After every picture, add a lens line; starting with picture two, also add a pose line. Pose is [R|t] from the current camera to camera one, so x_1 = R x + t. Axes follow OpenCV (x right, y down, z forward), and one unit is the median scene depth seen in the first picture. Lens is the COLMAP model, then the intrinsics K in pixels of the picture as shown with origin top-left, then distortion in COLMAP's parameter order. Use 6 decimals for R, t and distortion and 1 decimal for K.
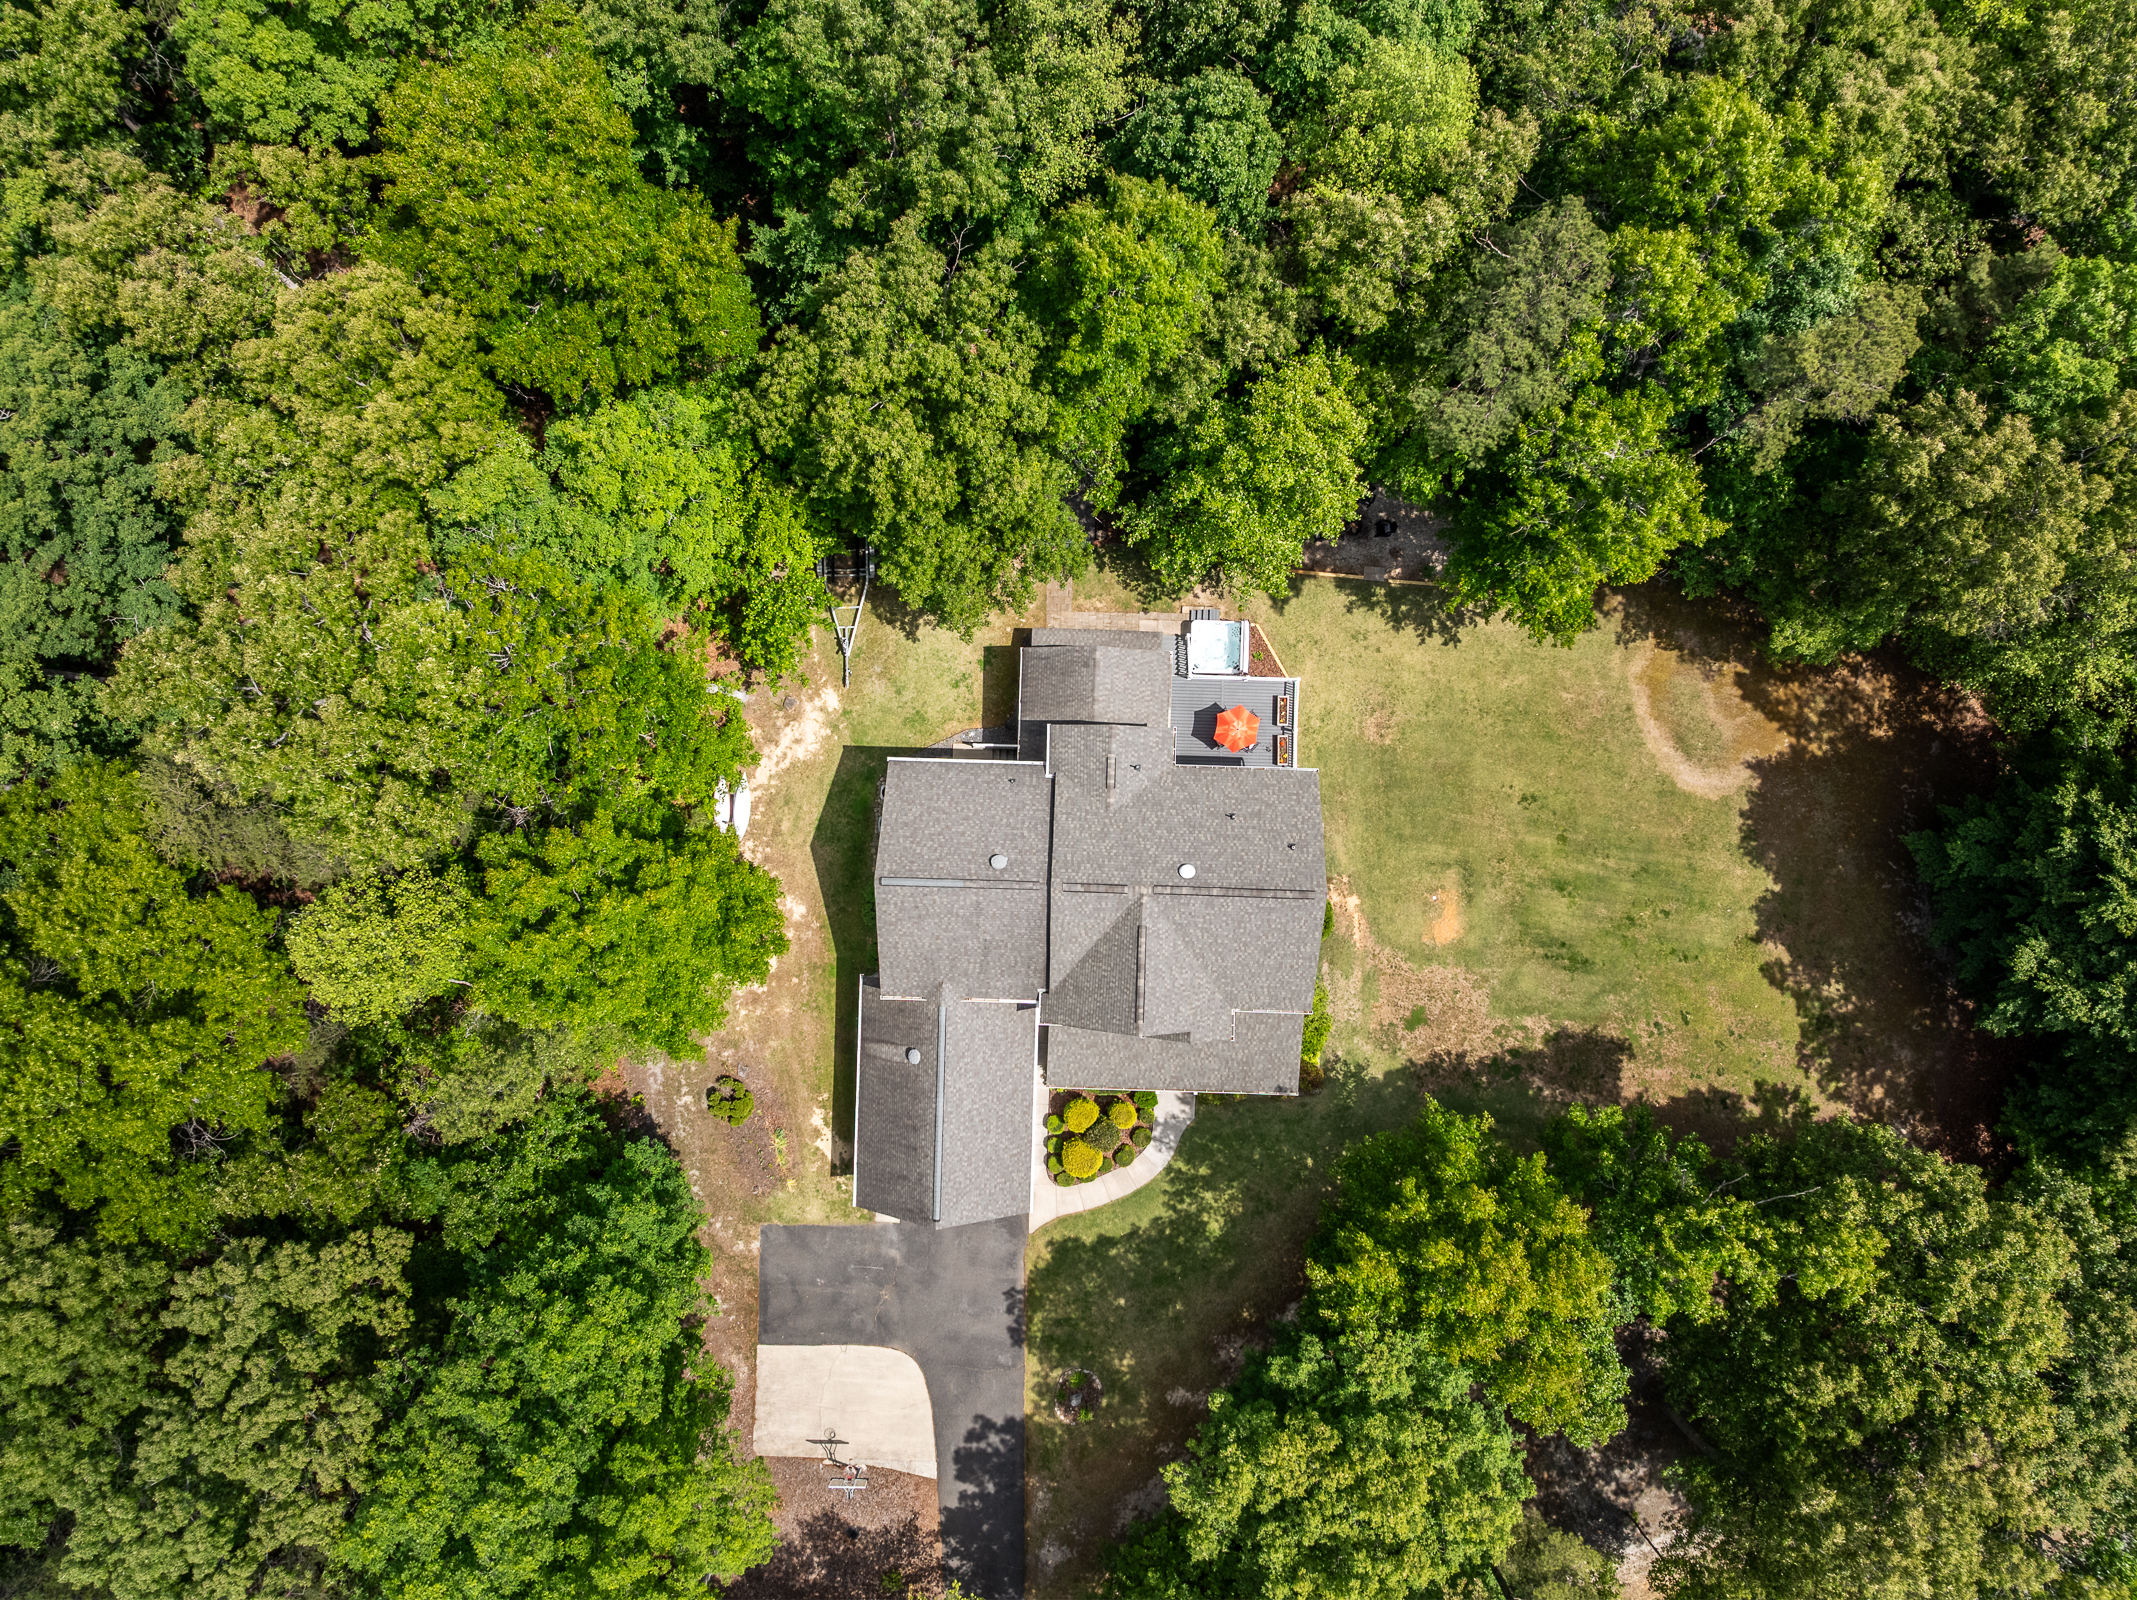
lens RADIAL K [[1491.9, 0, 1066.2], [0, 1491.9, 826.2], [0, 0, 1]] dist [0.037359, -0.124671]
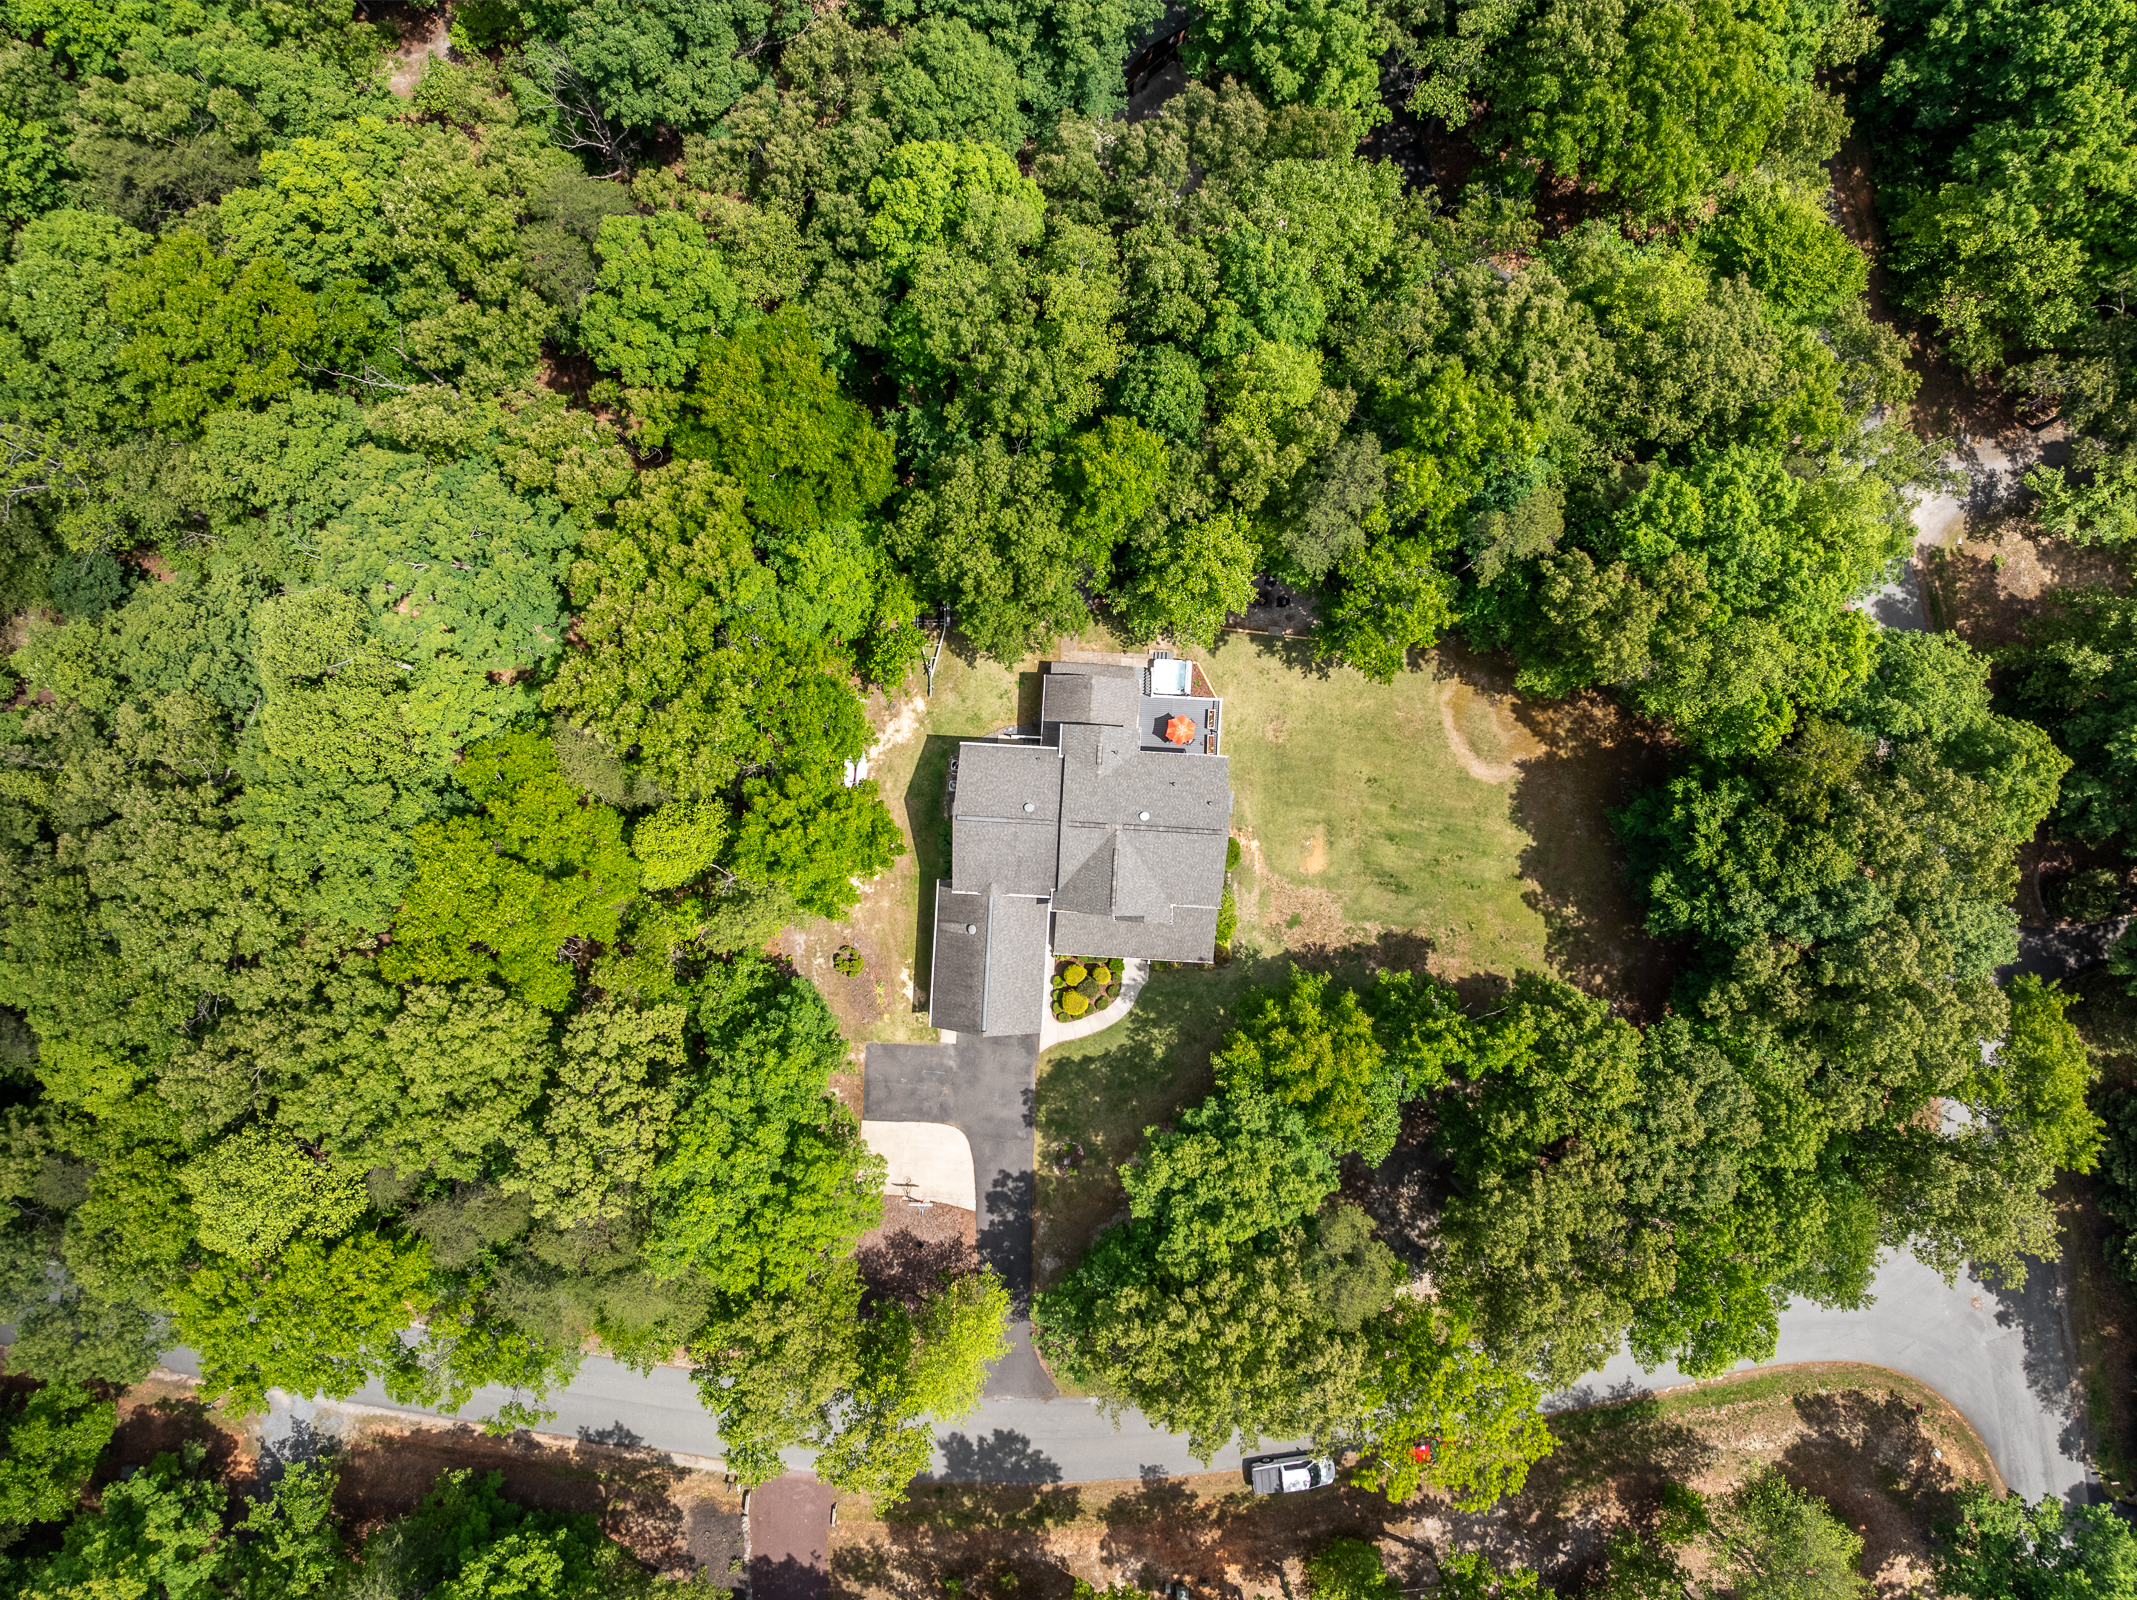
lens RADIAL K [[1485.3, 0, 1068.5], [0, 1485.3, 800.0], [0, 0, 1]] dist [-0.070364, 0.038072]
pose [[0.999663, 0.025767, 0.003003, -0.006876], [-0.025719, 0.999558, -0.014896, 0.037762], [-0.003386, 0.014813, 0.999885, -0.609691]]
